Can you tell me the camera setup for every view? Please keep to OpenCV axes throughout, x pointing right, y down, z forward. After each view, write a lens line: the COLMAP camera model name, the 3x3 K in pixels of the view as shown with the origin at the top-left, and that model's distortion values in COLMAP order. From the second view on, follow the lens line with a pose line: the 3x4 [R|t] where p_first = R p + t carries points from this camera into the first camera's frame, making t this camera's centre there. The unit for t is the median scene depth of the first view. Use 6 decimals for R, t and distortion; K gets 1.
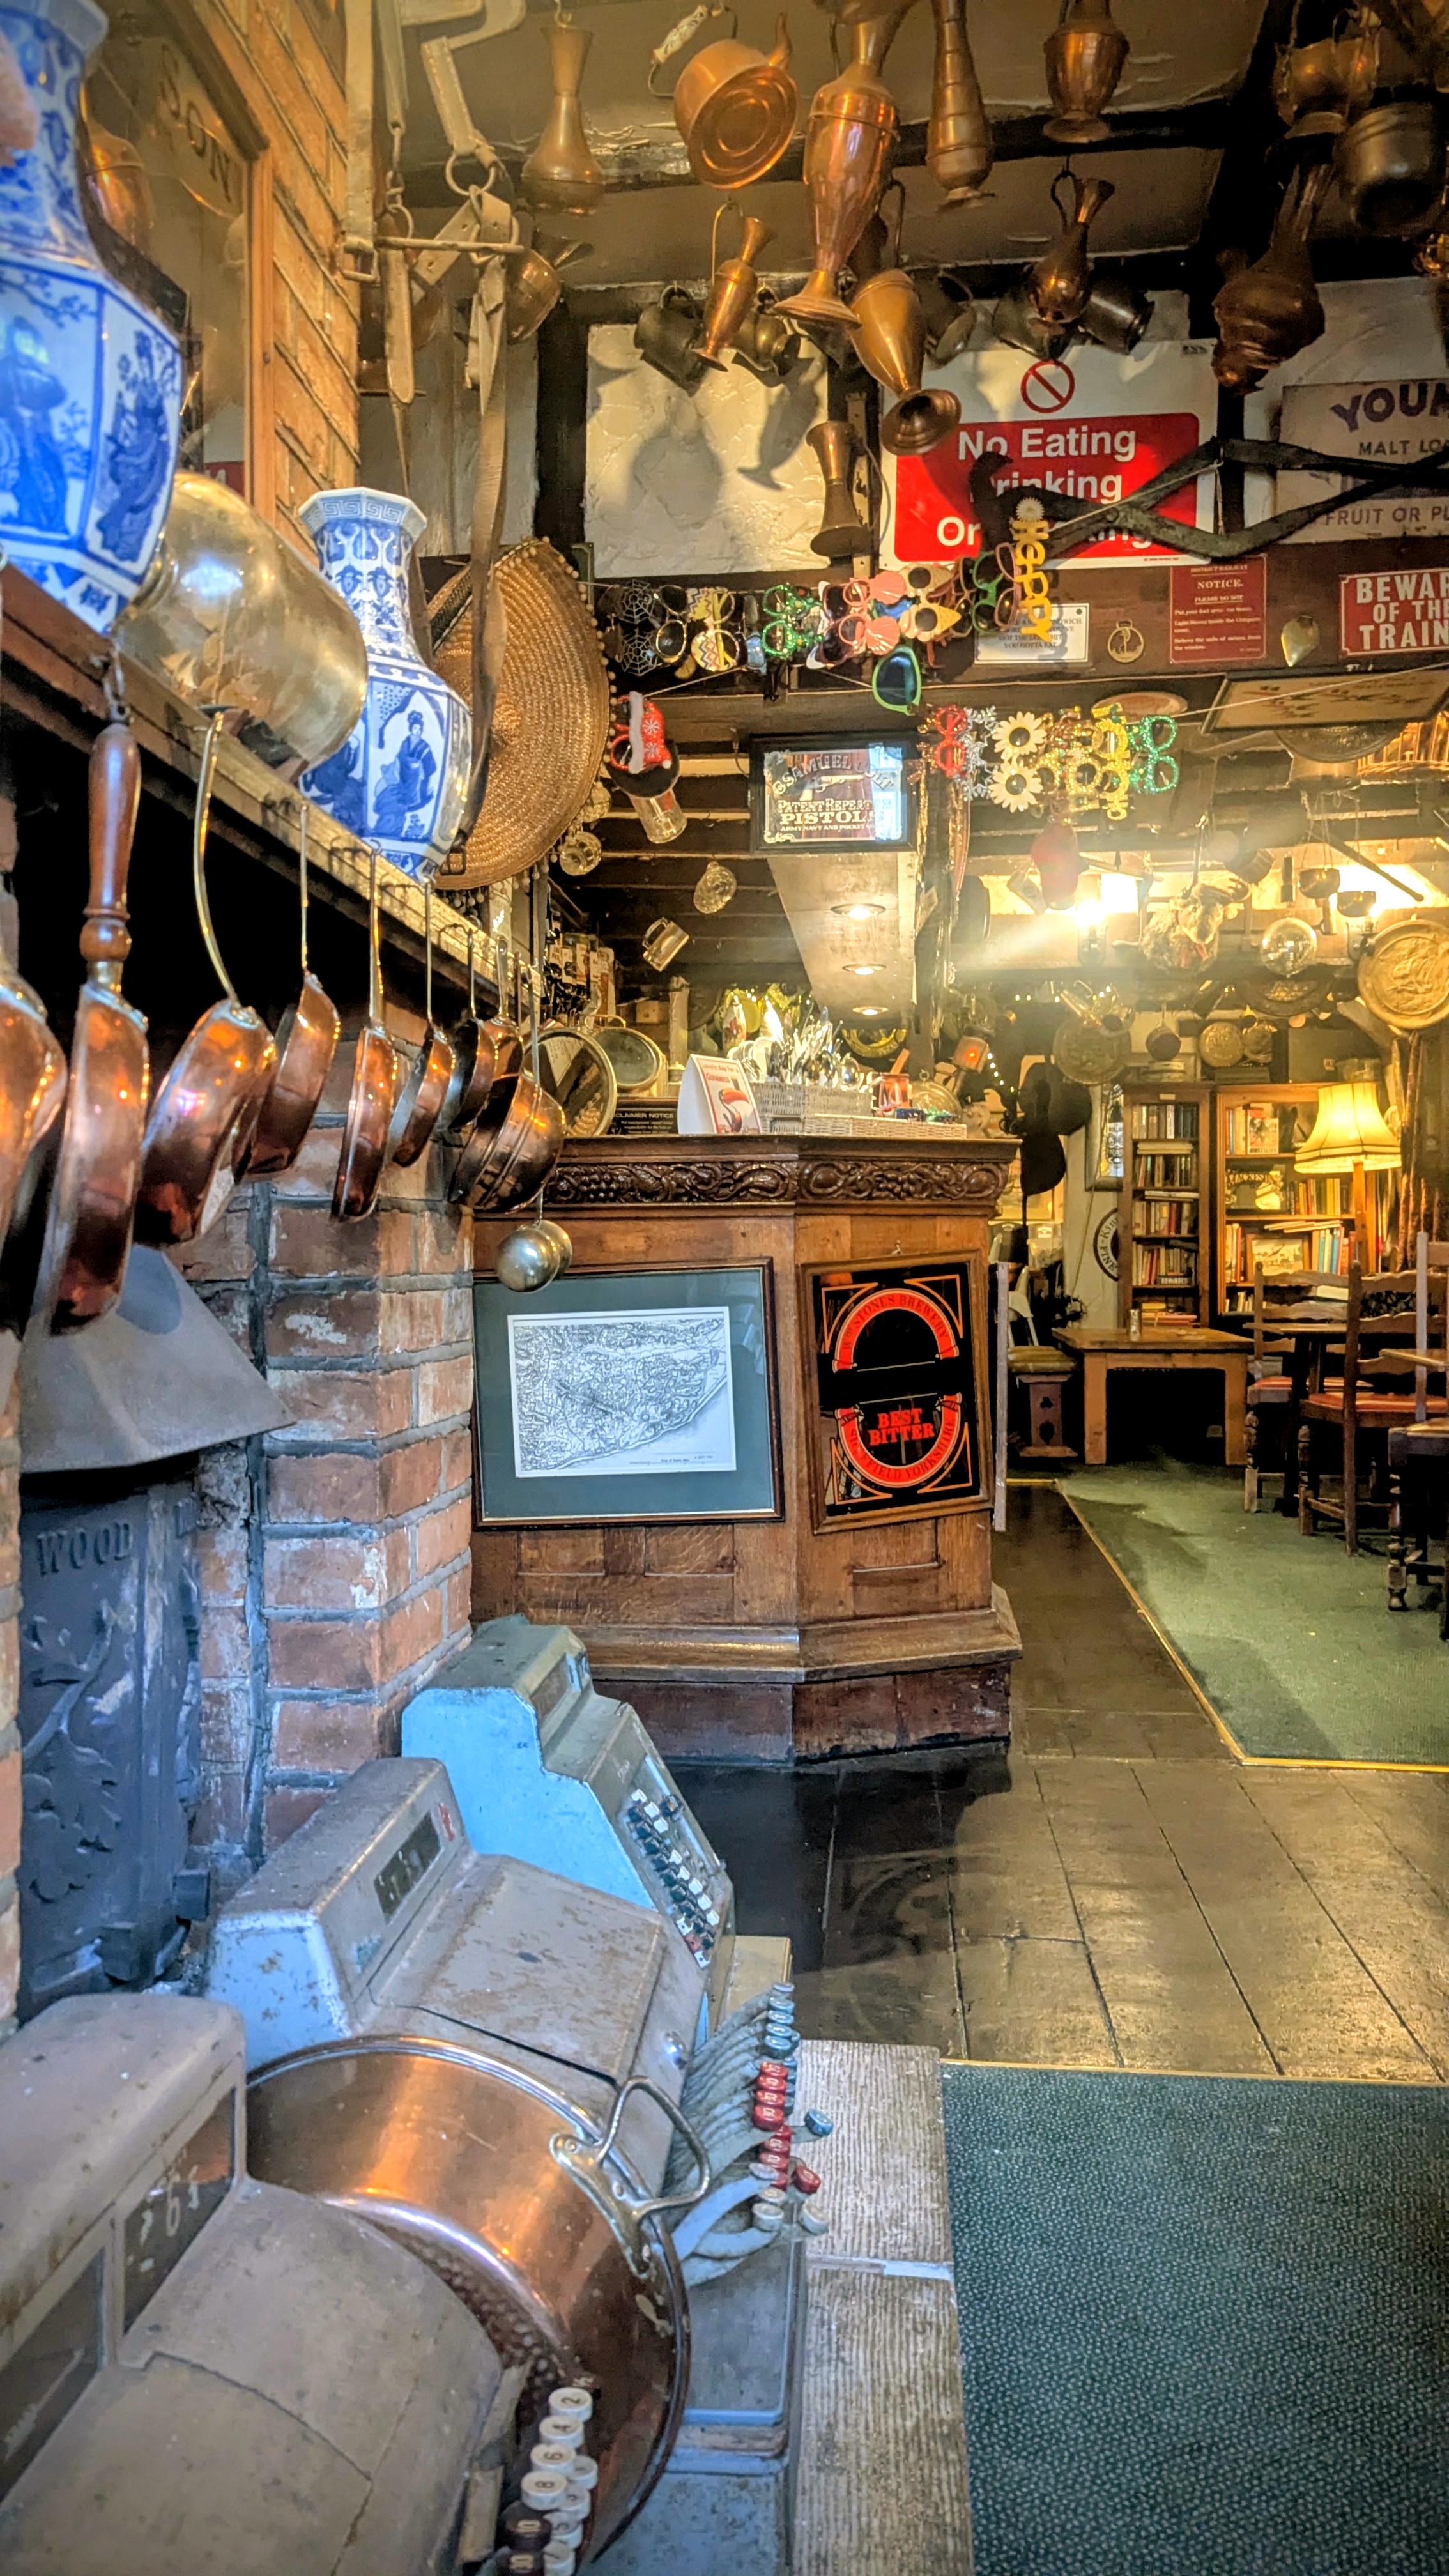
lens RADIAL K [[1931.5, 0, 700.5], [0, 1931.5, 1286.2], [0, 0, 1]] dist [0.064288, -0.060647]
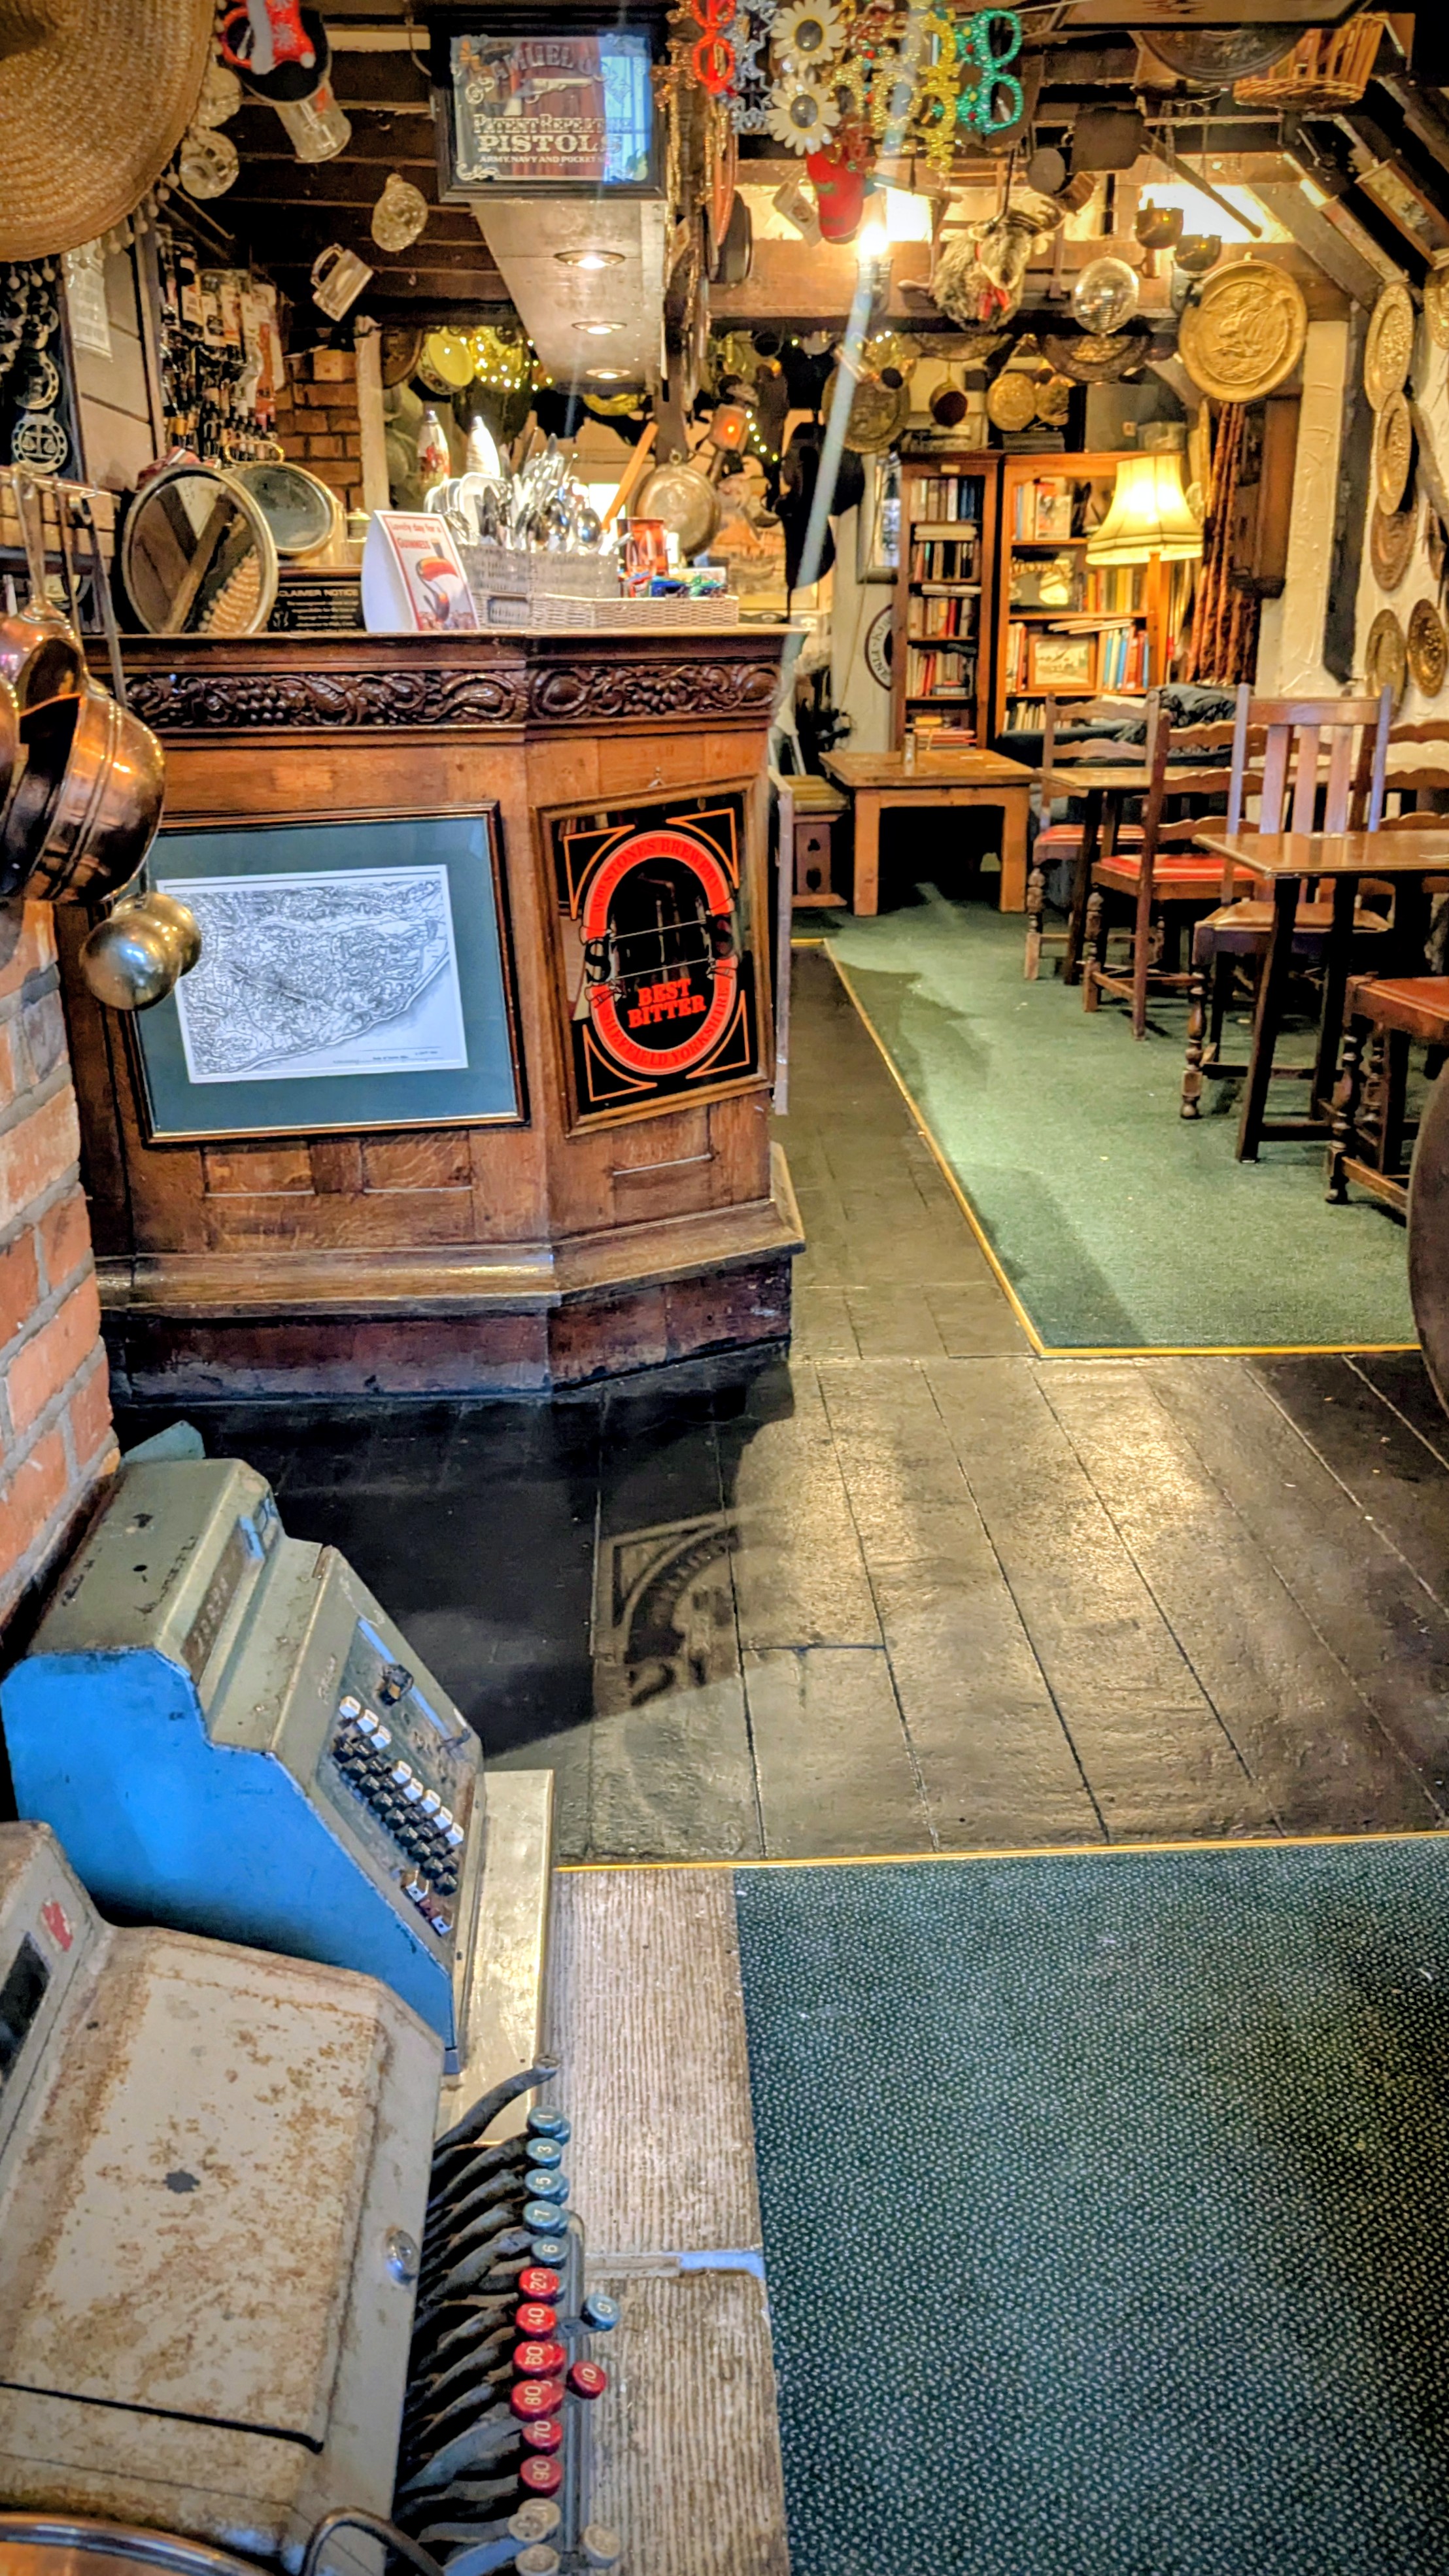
lens RADIAL K [[1931.6, 0, 747.5], [0, 1931.6, 1292.9], [0, 0, 1]] dist [0.064288, -0.060647]
pose [[0.988217, -0.055412, 0.142676, 0.013023], [0.005659, 0.944758, 0.327721, -0.080301], [-0.152954, -0.323052, 0.933939, 0.176127]]
